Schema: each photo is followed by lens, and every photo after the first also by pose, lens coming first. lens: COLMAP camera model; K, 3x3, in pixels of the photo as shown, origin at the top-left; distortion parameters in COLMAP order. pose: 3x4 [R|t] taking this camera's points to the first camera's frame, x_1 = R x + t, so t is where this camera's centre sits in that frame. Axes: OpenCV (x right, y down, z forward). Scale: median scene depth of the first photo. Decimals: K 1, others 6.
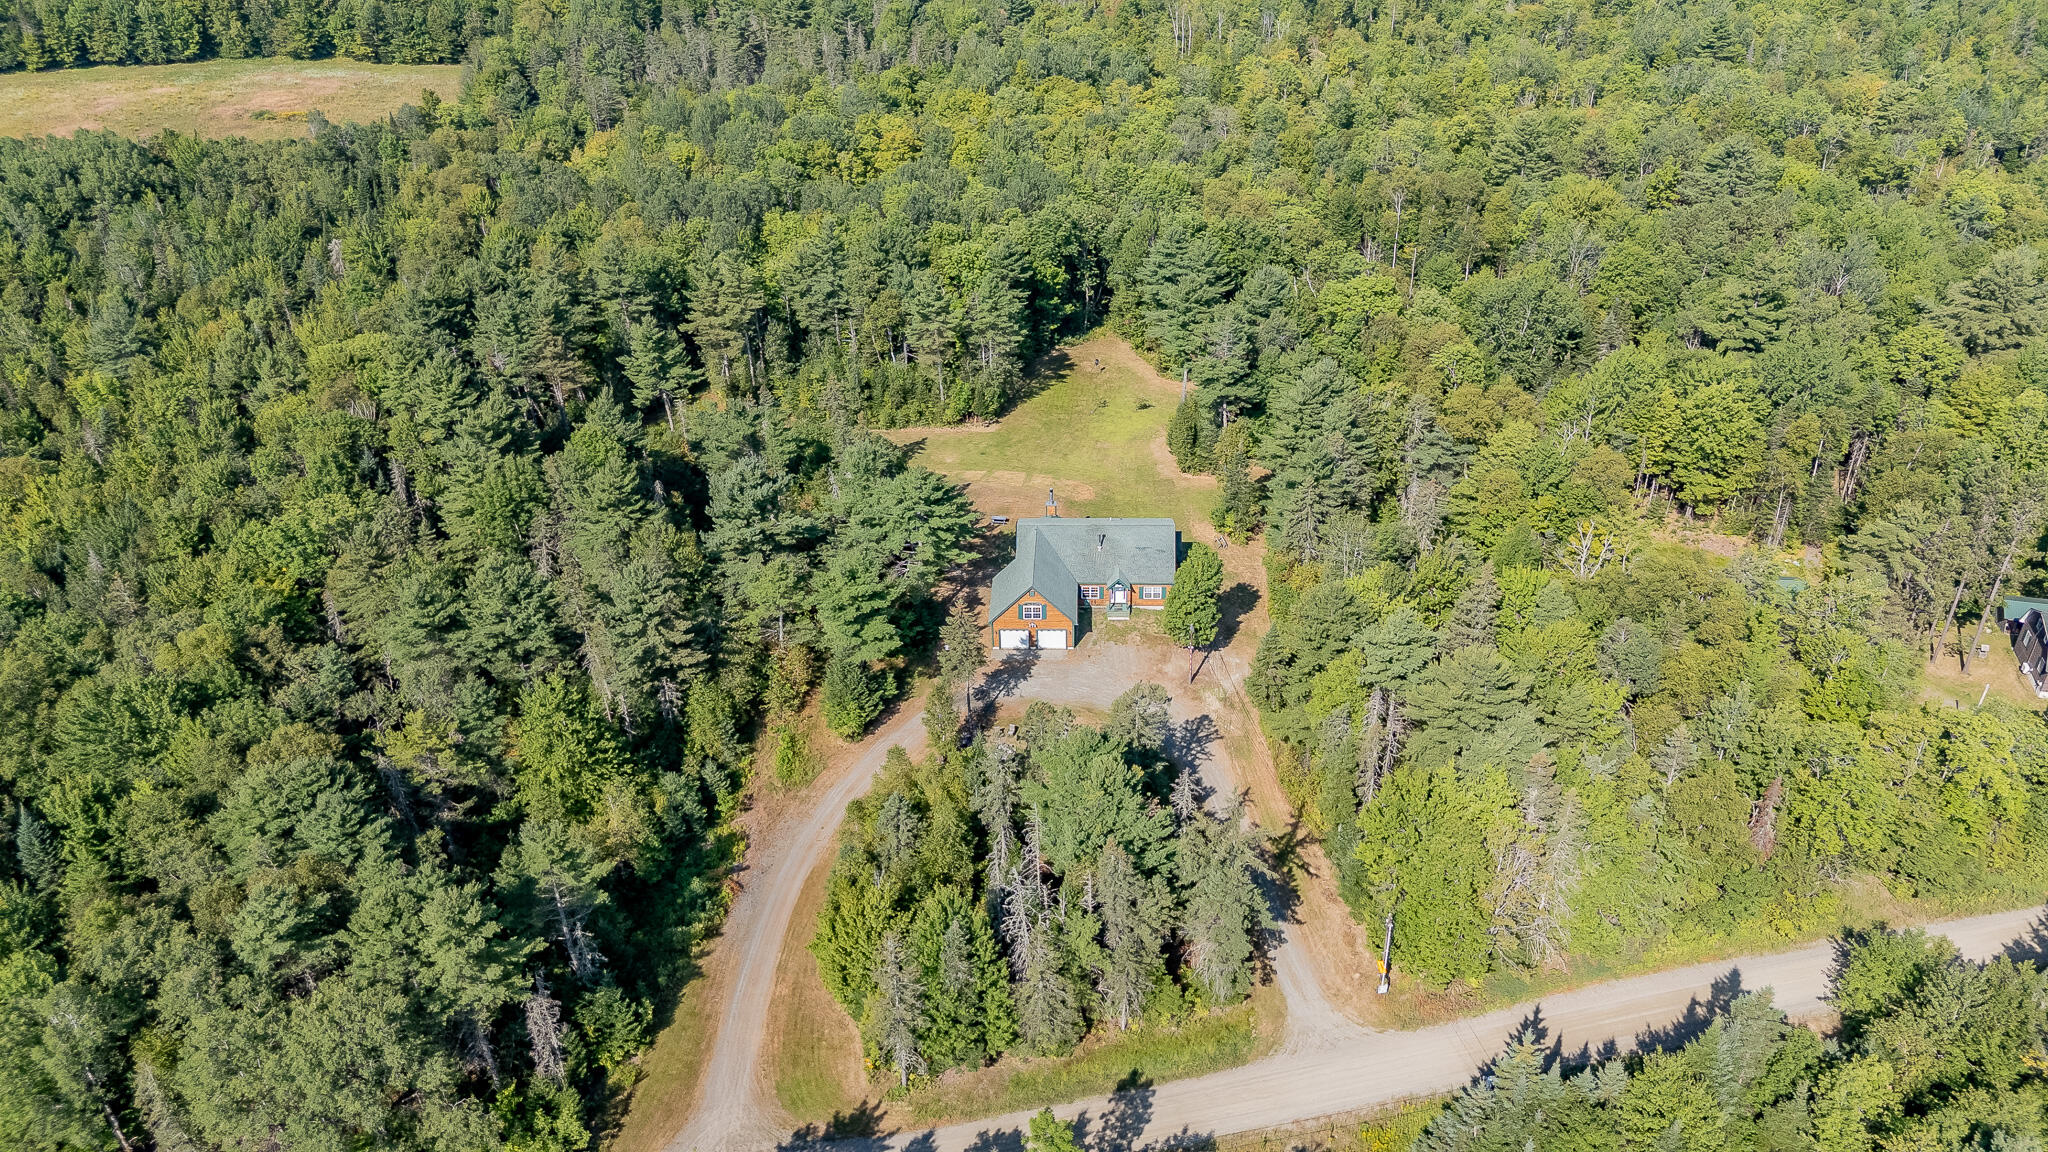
lens RADIAL K [[1525.2, 0, 1023.5], [0, 1525.2, 586.7], [0, 0, 1]] dist [0.079480, -0.084397]
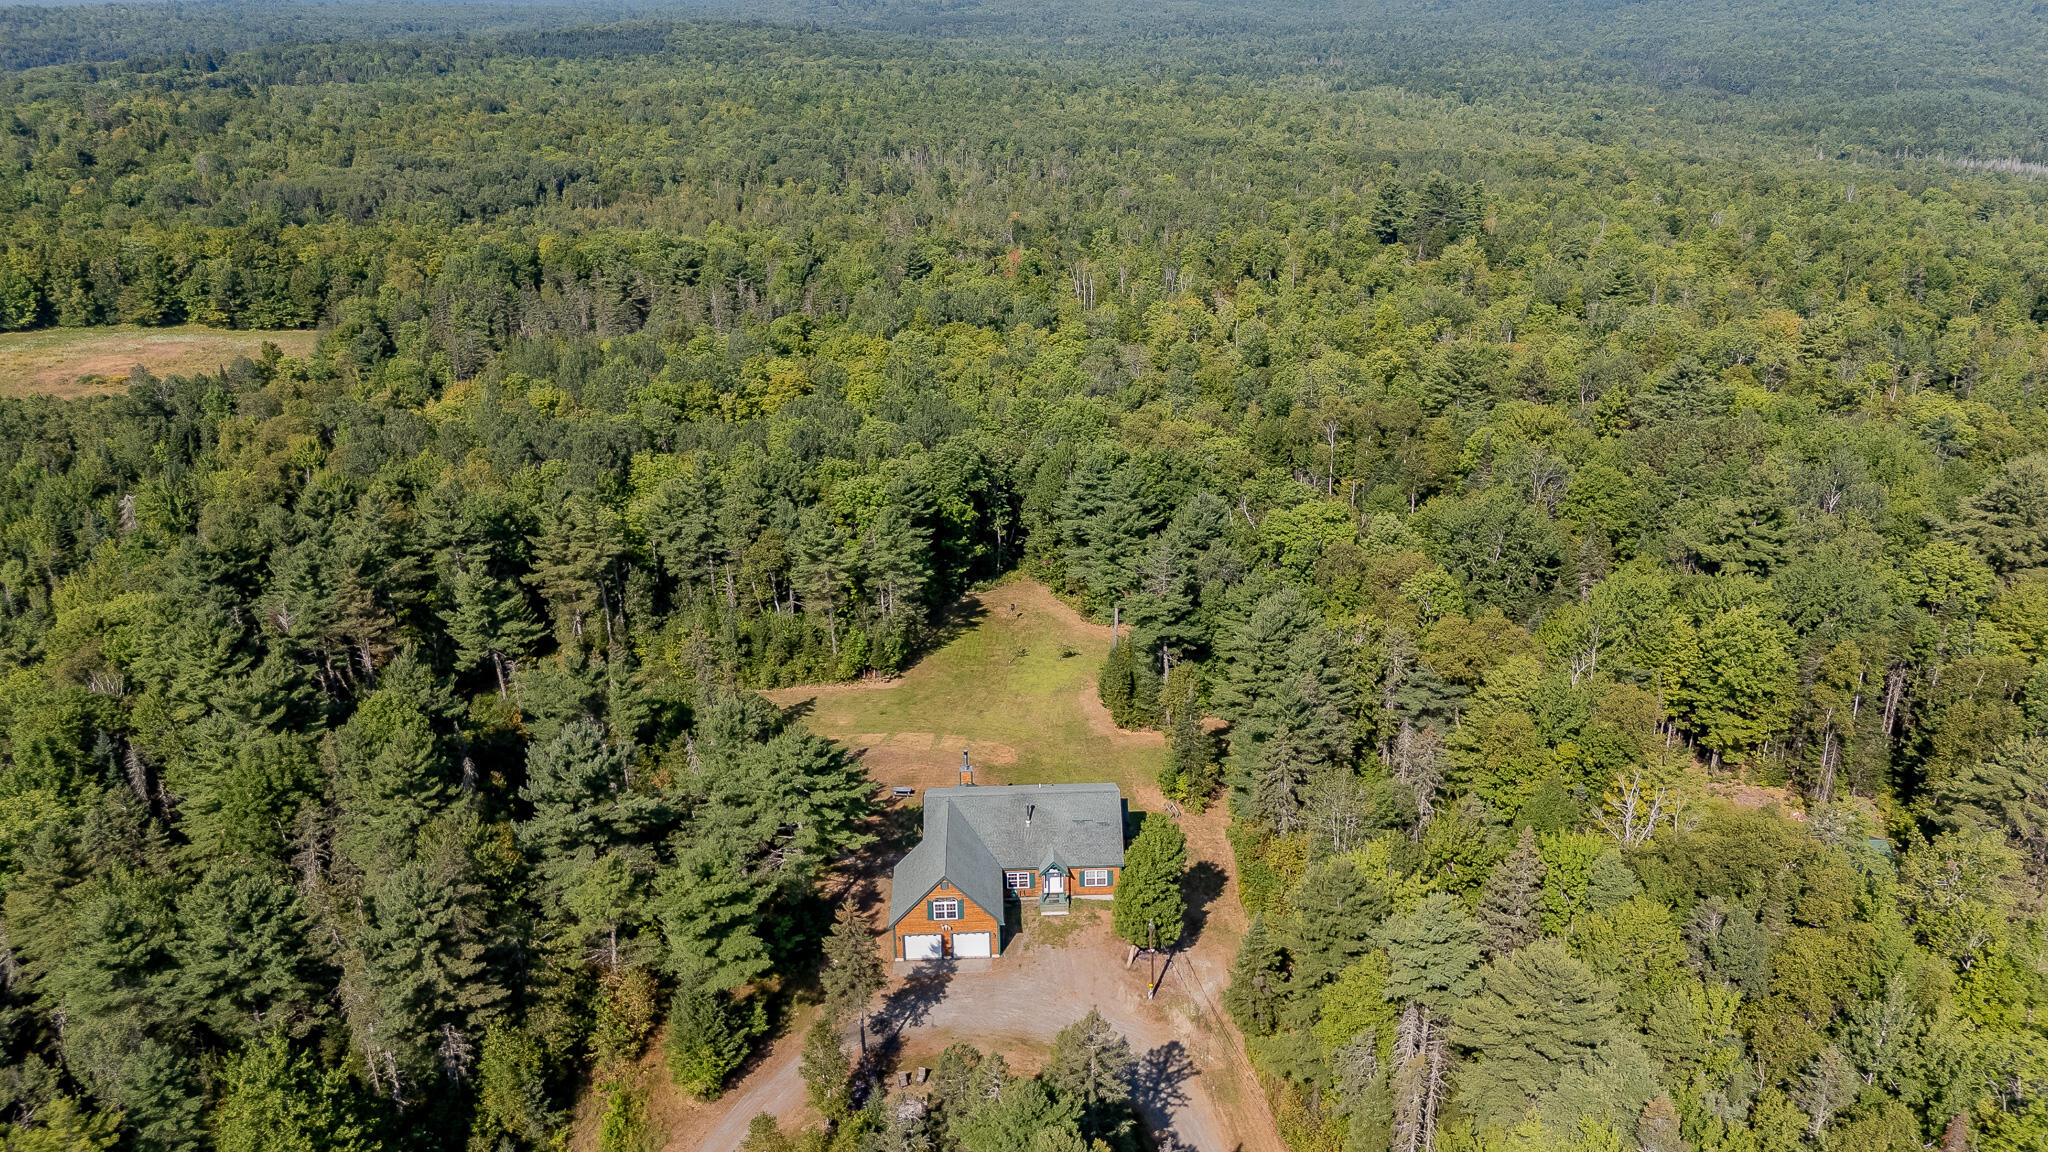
lens RADIAL K [[1525.2, 0, 1031.7], [0, 1525.2, 557.7], [0, 0, 1]] dist [0.079480, -0.084397]
pose [[0.997502, -0.021608, 0.067257, 0.000823], [0.034353, 0.980291, -0.194551, -0.005071], [-0.061727, 0.196376, 0.978584, 0.163628]]
